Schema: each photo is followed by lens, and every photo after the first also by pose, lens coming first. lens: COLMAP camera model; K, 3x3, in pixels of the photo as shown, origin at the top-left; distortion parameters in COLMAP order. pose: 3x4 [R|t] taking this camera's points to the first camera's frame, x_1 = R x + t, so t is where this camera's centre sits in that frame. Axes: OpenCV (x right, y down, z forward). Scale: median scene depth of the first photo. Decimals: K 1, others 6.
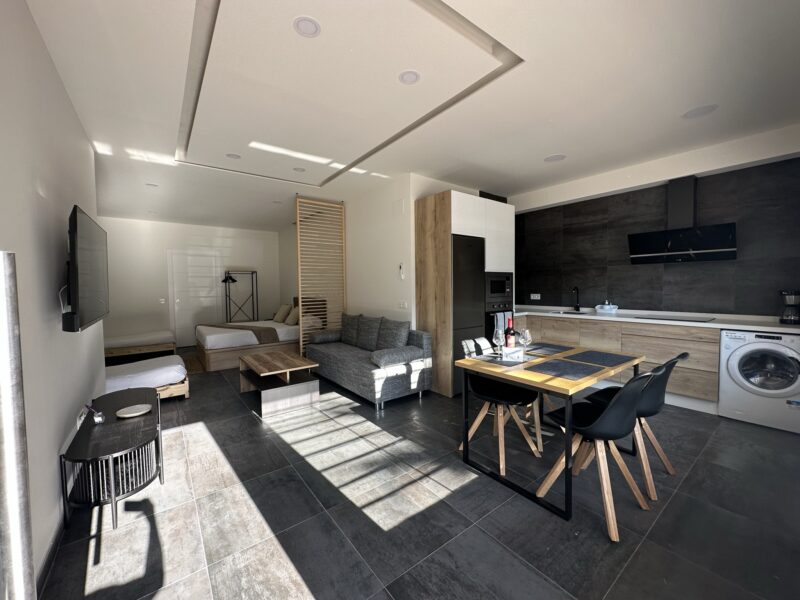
lens RADIAL K [[321.0, 0, 401.2], [0, 321.0, 301.3], [0, 0, 1]] dist [0.002109, 0.000586]
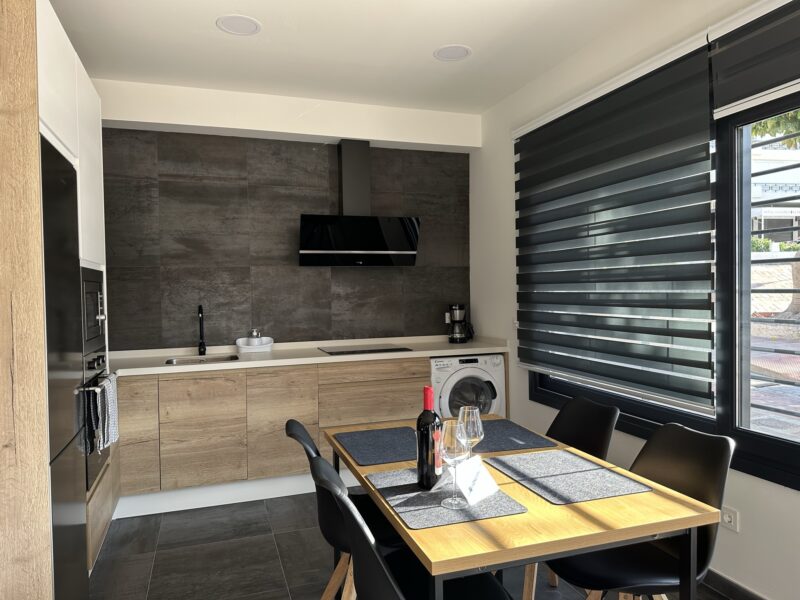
lens RADIAL K [[565.6, 0, 403.9], [0, 565.6, 304.0], [0, 0, 1]] dist [0.045155, -0.048938]
pose [[0.310978, -0.019350, 0.950220, -0.213816], [0.061302, 0.998119, 0.000263, -0.033061], [-0.948438, 0.058169, 0.311580, 0.505578]]
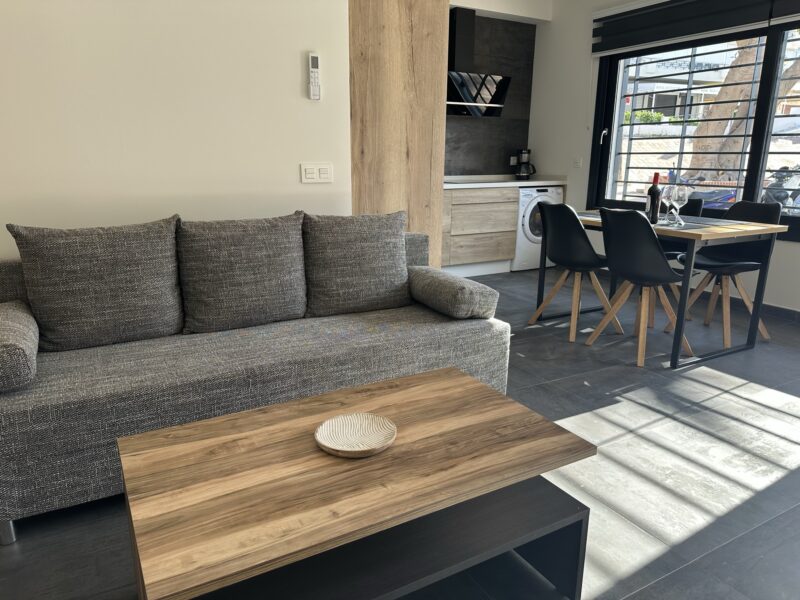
lens RADIAL K [[565.6, 0, 403.1], [0, 565.6, 307.4], [0, 0, 1]] dist [0.045155, -0.048938]
pose [[0.124984, -0.240131, 0.962661, -0.698042], [0.046570, 0.970619, 0.236070, 0.011020], [-0.991065, 0.015326, 0.132495, 0.892296]]
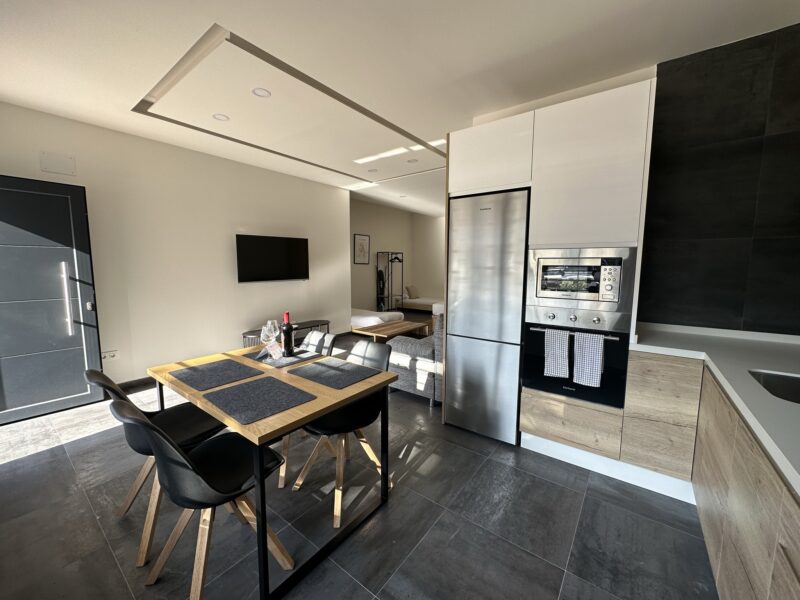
lens RADIAL K [[321.0, 0, 397.1], [0, 321.0, 295.9], [0, 0, 1]] dist [0.002109, 0.000586]
pose [[0.270202, 0.105065, -0.957054, 0.814961], [-0.053699, 0.994125, 0.093974, -0.054969], [0.961305, 0.026001, 0.274257, 0.697588]]
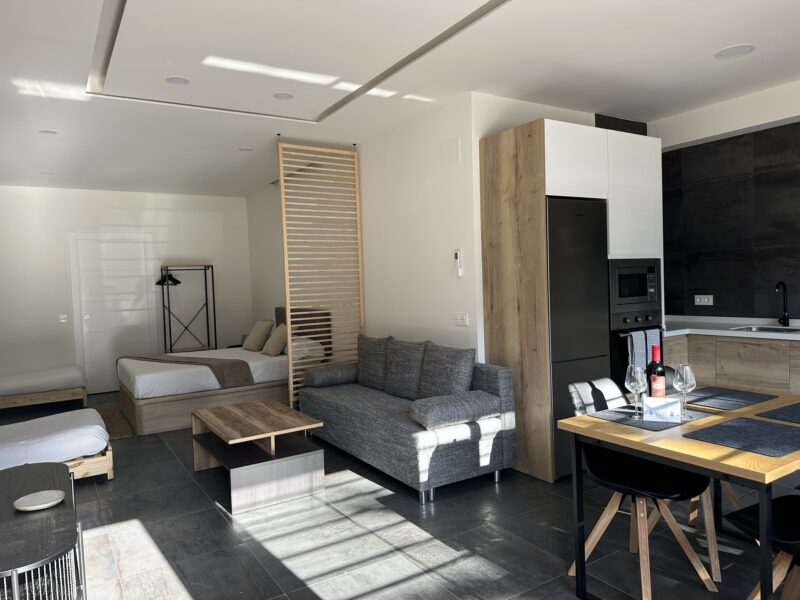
lens RADIAL K [[565.6, 0, 403.2], [0, 565.6, 305.4], [0, 0, 1]] dist [0.045155, -0.048938]
pose [[0.995519, -0.019542, -0.092521, -0.006835], [0.019142, 0.999803, -0.005202, -0.013375], [0.092605, 0.003408, 0.995697, -0.029166]]
